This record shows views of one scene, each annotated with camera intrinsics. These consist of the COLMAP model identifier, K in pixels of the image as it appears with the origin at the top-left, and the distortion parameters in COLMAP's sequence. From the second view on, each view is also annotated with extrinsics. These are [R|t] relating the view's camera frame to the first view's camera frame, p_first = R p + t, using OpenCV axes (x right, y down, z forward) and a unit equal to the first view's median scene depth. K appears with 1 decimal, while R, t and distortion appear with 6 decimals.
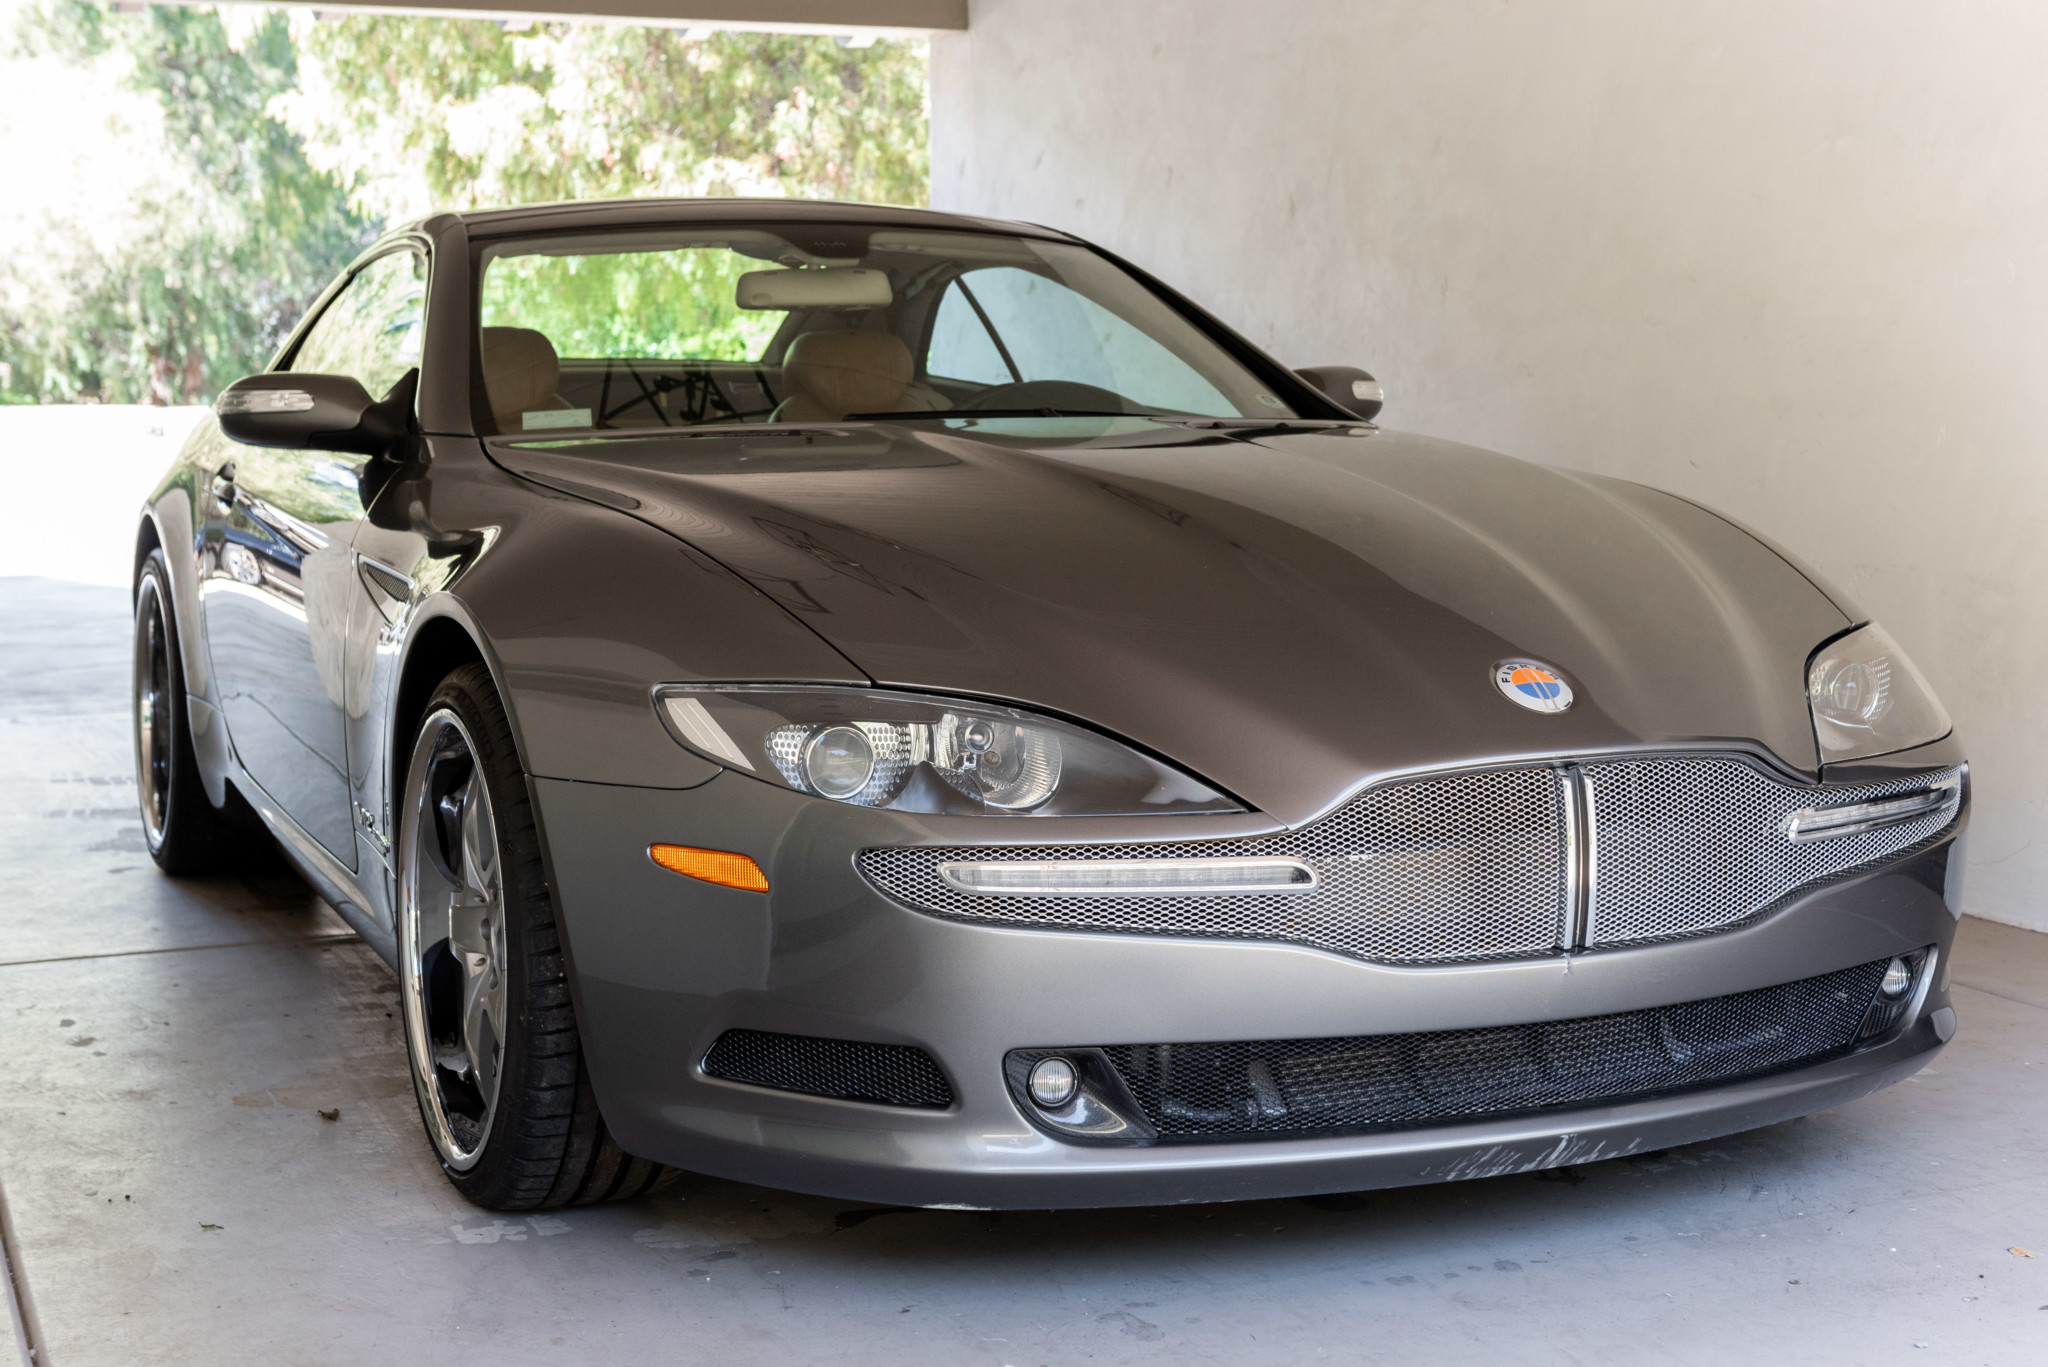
lens RADIAL K [[2761.1, 0, 1024.0], [0, 2761.1, 683.5], [0, 0, 1]] dist [0.010220, -0.006869]
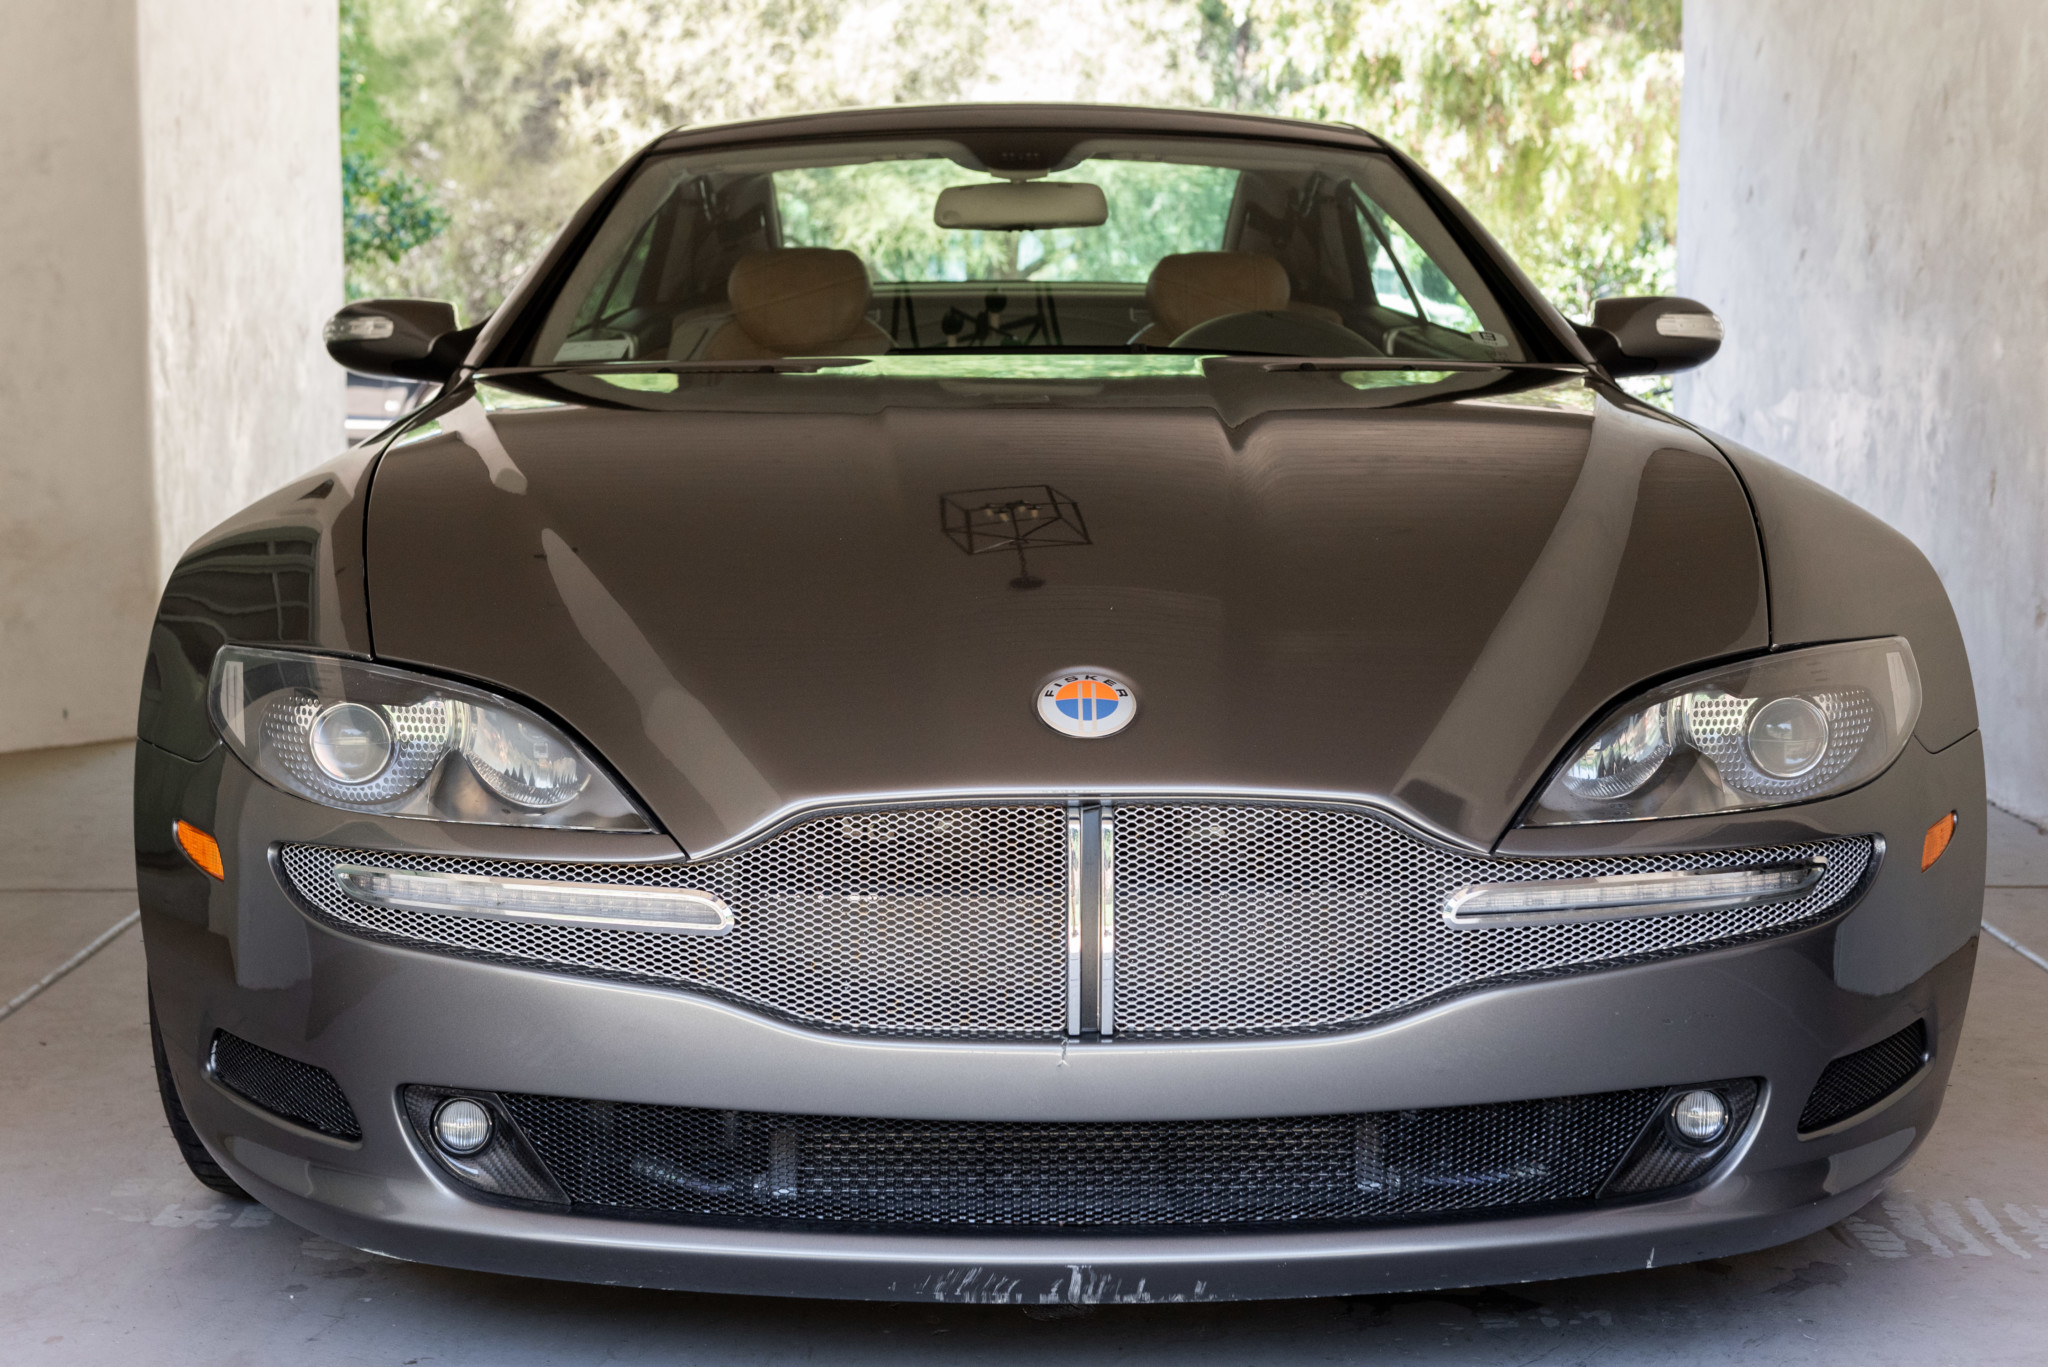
lens RADIAL K [[2986.5, 0, 1024.0], [0, 2986.5, 683.5], [0, 0, 1]] dist [0.005542, 0.065871]
pose [[0.919885, 0.055971, -0.388174, 0.263550], [-0.048827, 0.998408, 0.028251, -0.014836], [0.389137, -0.007035, 0.921153, 0.102383]]
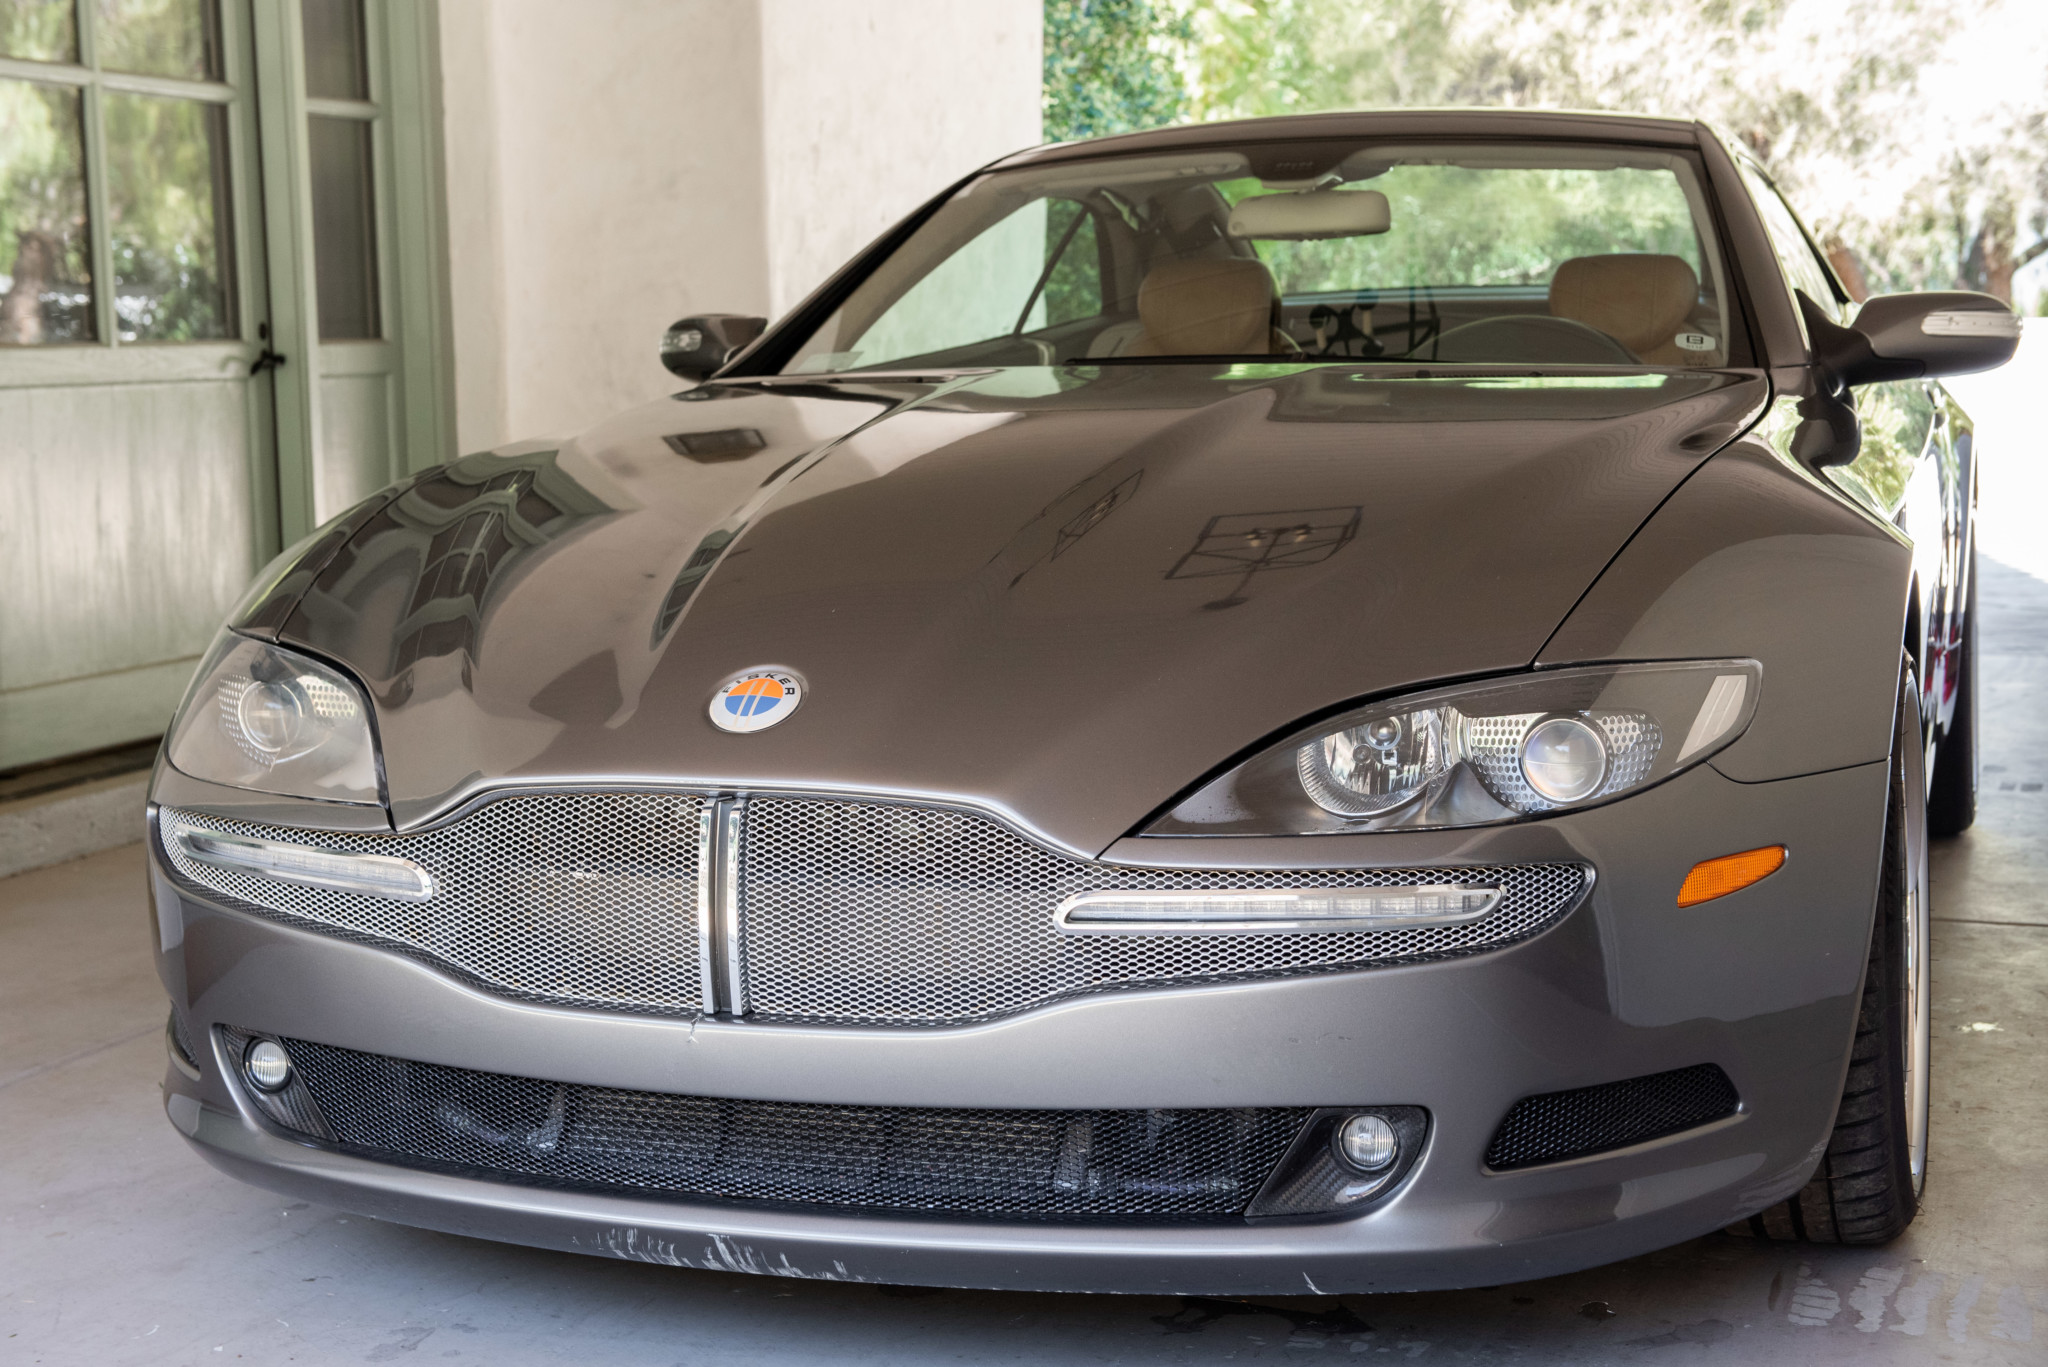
lens RADIAL K [[2992.8, 0, 1024.0], [0, 2992.8, 683.5], [0, 0, 1]] dist [0.081542, 0.009503]
pose [[0.732560, 0.077821, -0.676240, 0.450947], [-0.064330, 0.996912, 0.045036, -0.026426], [0.677656, 0.010511, 0.735304, 0.201188]]
